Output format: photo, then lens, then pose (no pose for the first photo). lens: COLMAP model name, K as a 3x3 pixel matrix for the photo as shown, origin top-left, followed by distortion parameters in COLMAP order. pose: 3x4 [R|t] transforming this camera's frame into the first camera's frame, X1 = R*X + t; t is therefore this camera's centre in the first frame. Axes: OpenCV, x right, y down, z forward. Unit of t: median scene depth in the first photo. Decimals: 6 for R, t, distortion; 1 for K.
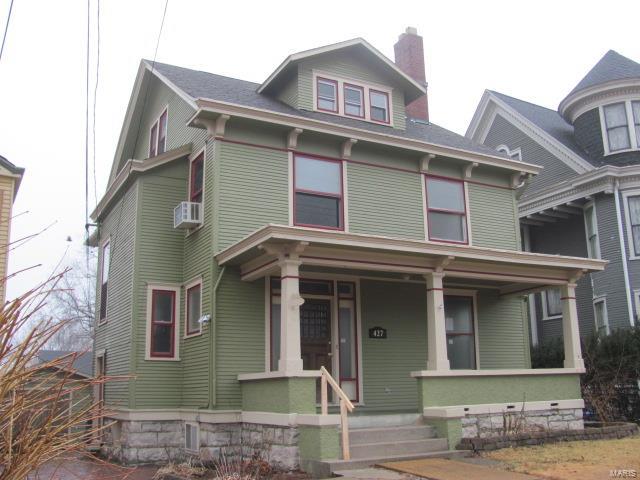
lens RADIAL K [[667.9, 0, 321.4], [0, 667.9, 251.5], [0, 0, 1]] dist [-0.222214, 0.295243]
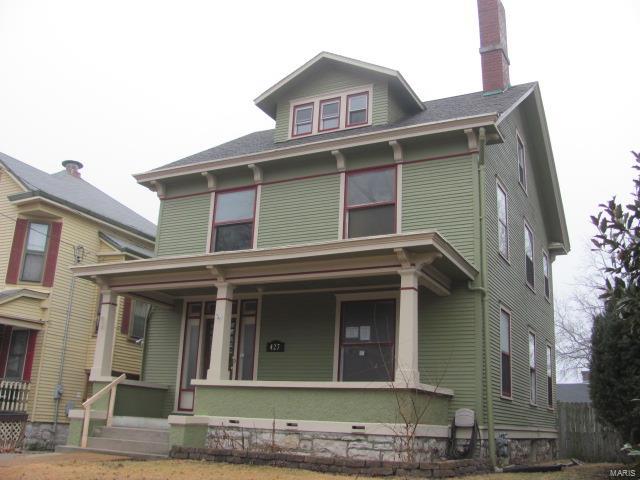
lens RADIAL K [[667.9, 0, 321.4], [0, 667.9, 251.5], [0, 0, 1]] dist [-0.222214, 0.295243]
pose [[0.568155, -0.168530, -0.805479, 0.974481], [0.120074, 0.985307, -0.121460, 0.113565], [0.814114, -0.027709, 0.580043, 0.489297]]
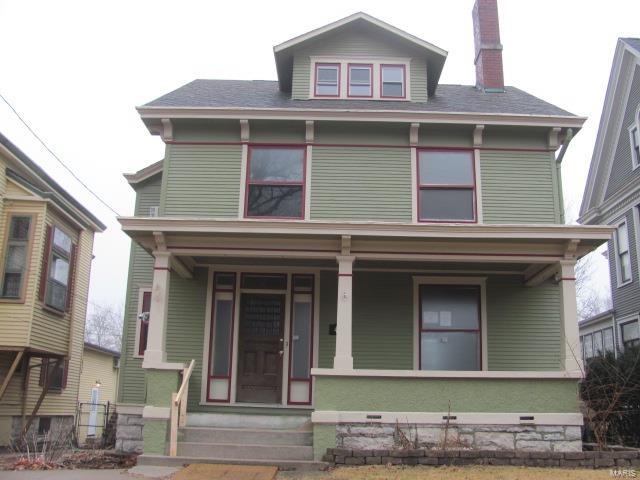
lens RADIAL K [[667.9, 0, 321.4], [0, 667.9, 251.5], [0, 0, 1]] dist [-0.222214, 0.295243]
pose [[0.877558, -0.073854, -0.473748, 0.505592], [0.060653, 0.997228, -0.043108, 0.056117], [0.475618, 0.009096, 0.879605, 0.200727]]
